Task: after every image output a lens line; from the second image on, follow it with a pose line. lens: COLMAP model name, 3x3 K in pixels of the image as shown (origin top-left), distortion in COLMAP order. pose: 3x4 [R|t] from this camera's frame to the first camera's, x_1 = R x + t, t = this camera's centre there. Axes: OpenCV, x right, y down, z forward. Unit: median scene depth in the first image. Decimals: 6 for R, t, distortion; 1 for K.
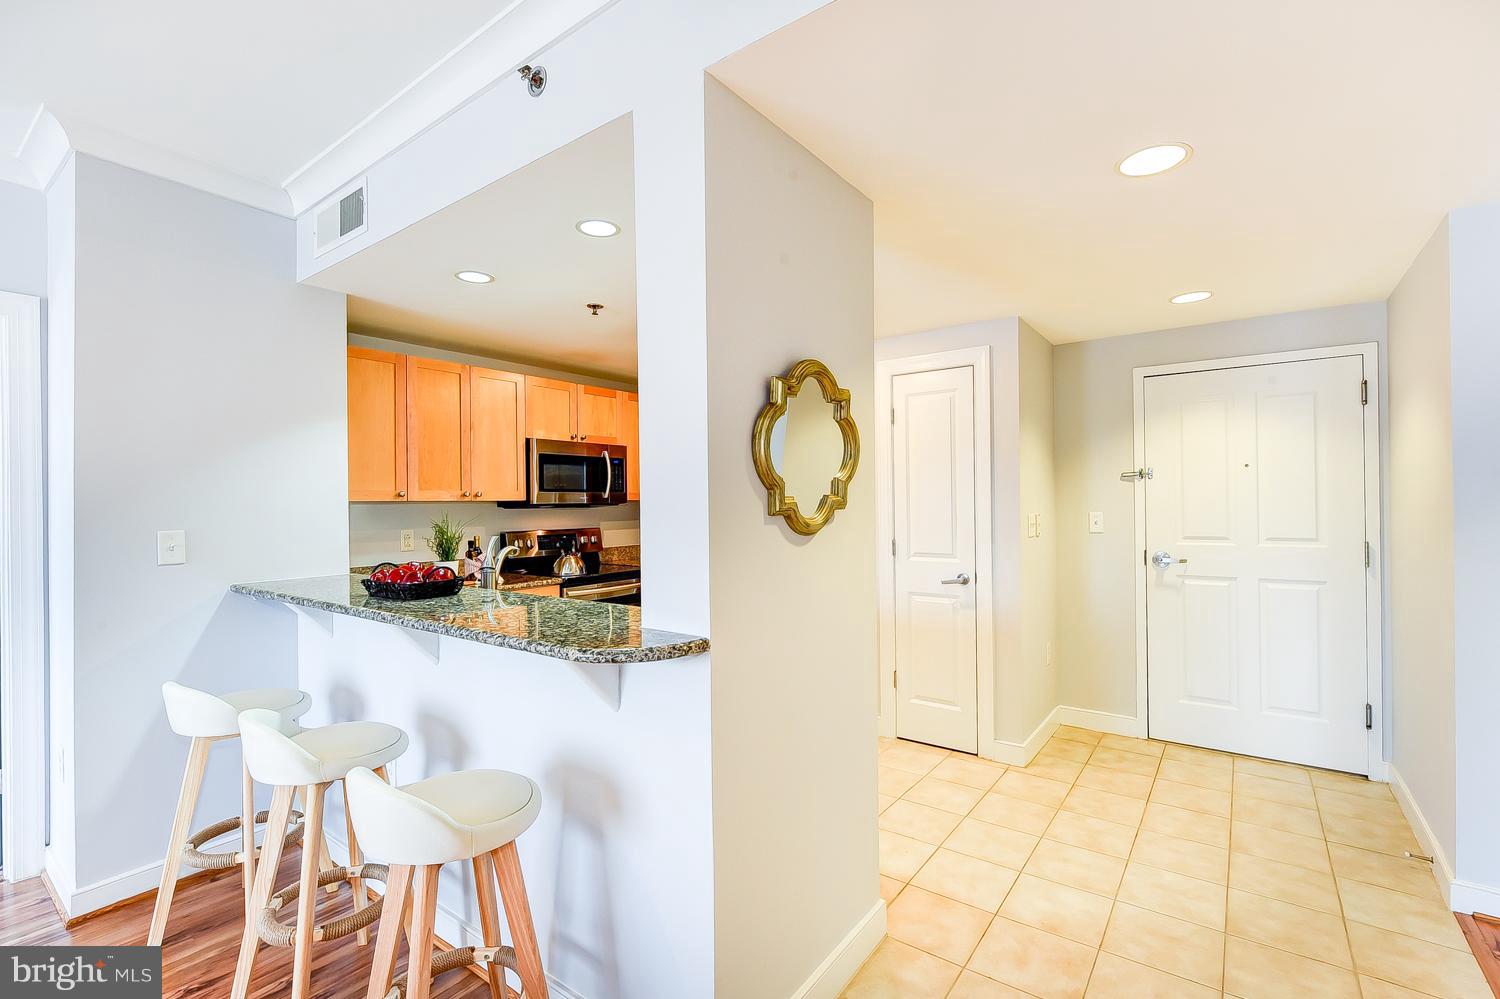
lens RADIAL K [[671.2, 0, 750.0], [0, 671.2, 499.5], [0, 0, 1]] dist [-0.000233, -0.000128]
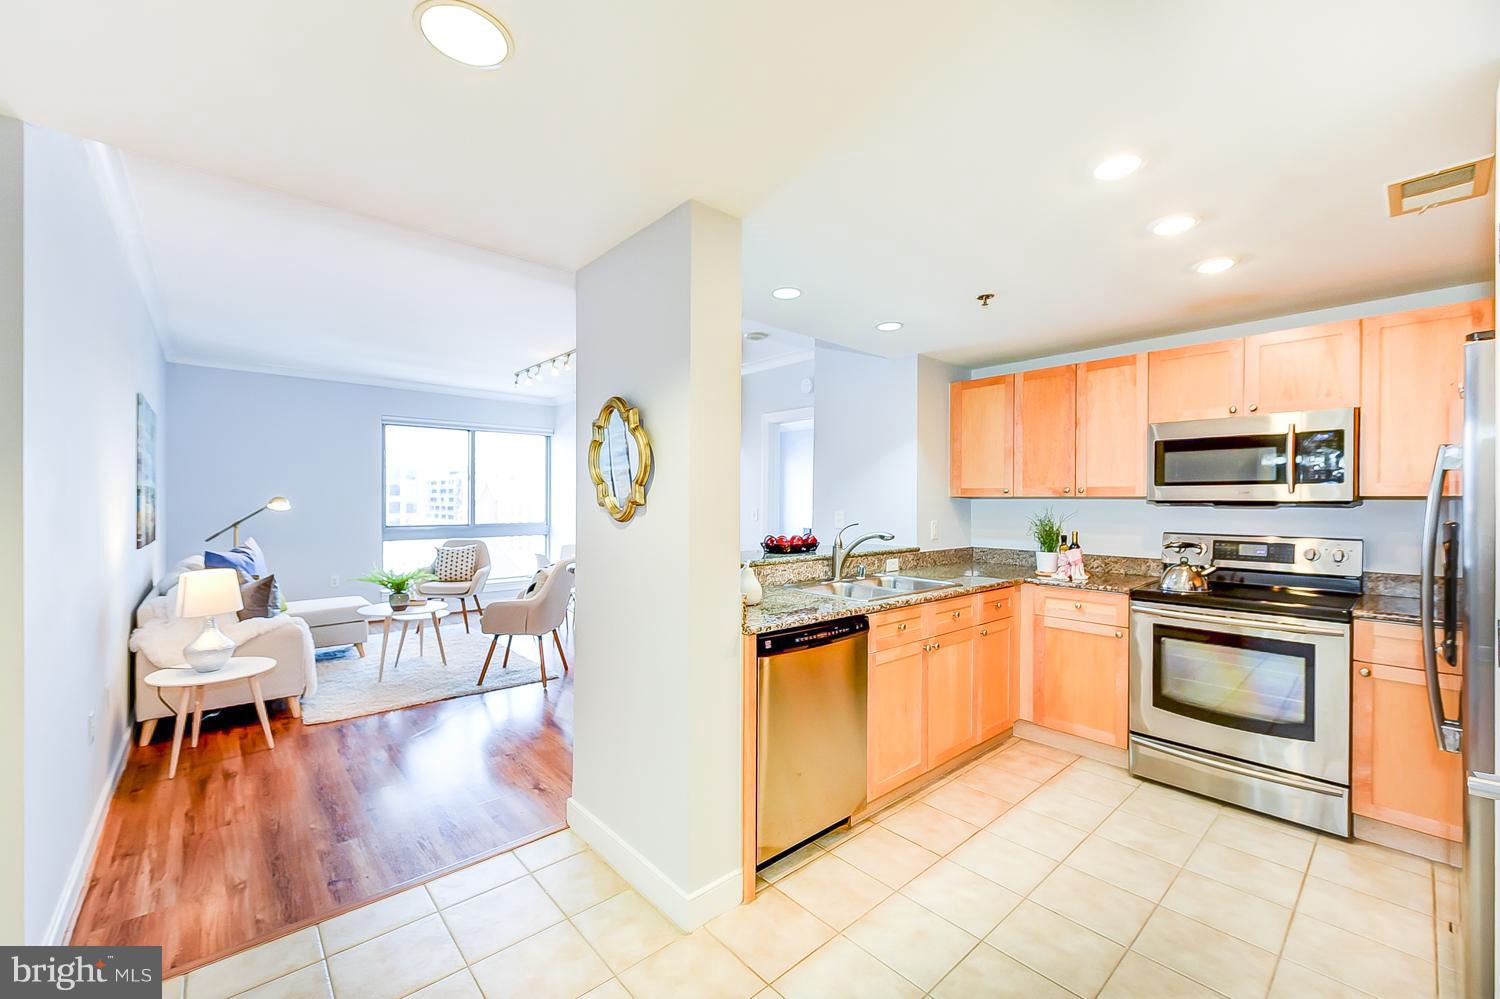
lens RADIAL K [[590.5, 0, 737.8], [0, 590.5, 503.3], [0, 0, 1]] dist [0.000009, -0.000335]
pose [[-0.219823, 0.014246, -0.975436, 0.576786], [0.001254, 0.999897, 0.014321, -0.001268], [0.975539, 0.001925, -0.219818, 0.701100]]
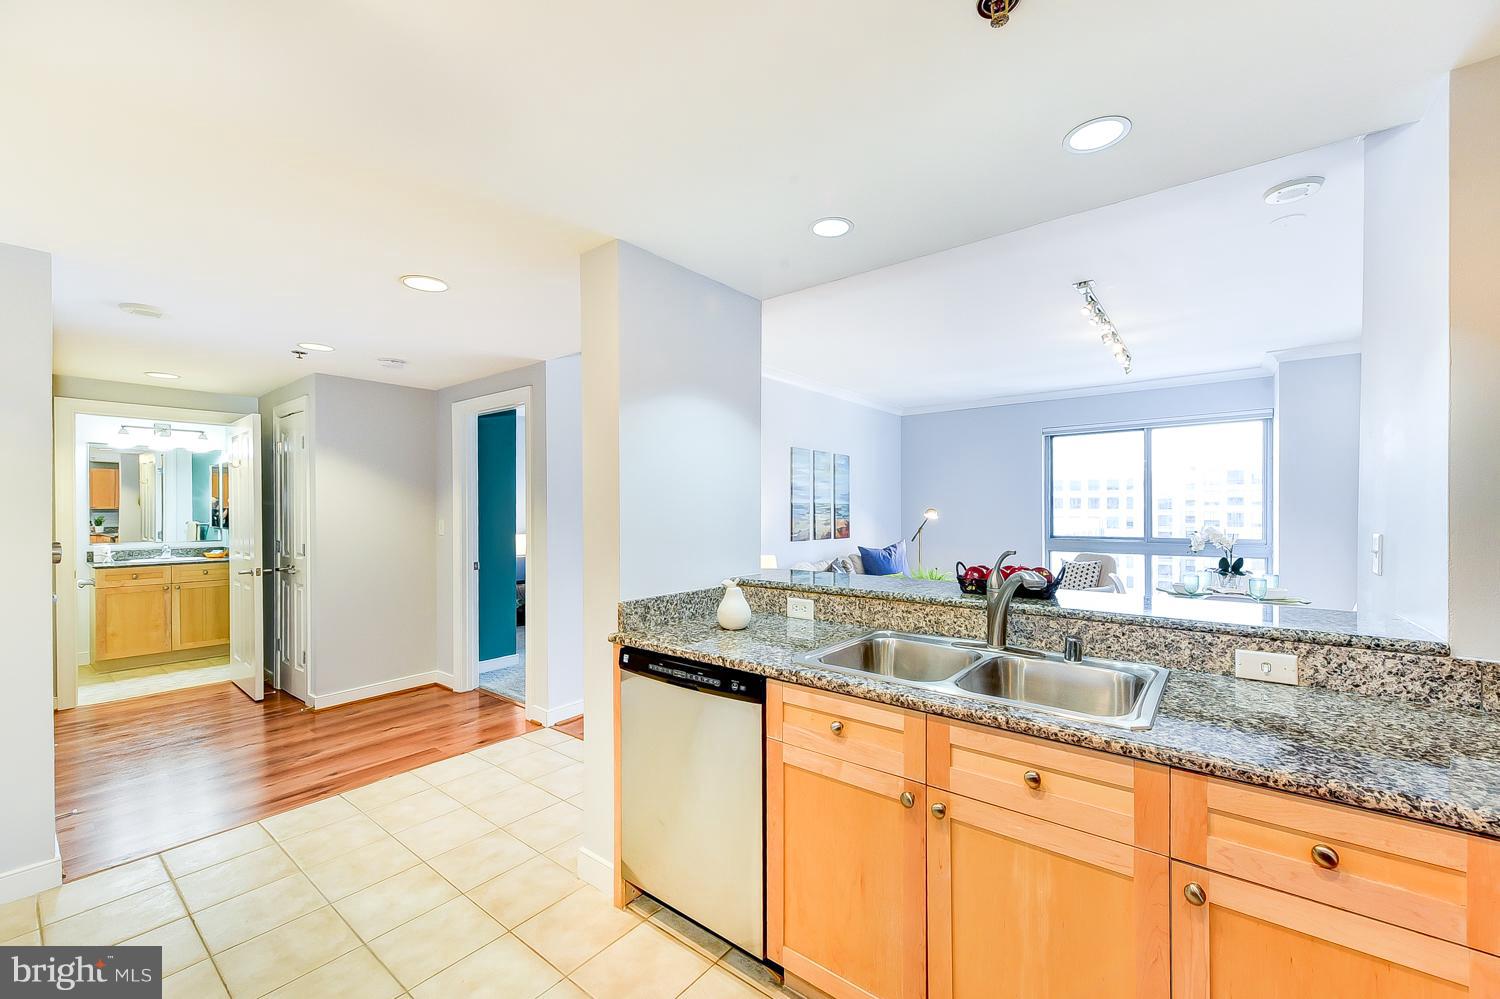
lens RADIAL K [[598.1, 0, 755.9], [0, 598.1, 512.8], [0, 0, 1]] dist [0.001242, 0.000026]
pose [[-0.999624, 0.012135, 0.024596, -0.075208], [0.012176, 0.999925, 0.001527, 0.007033], [-0.024576, 0.001826, -0.999696, 1.131326]]
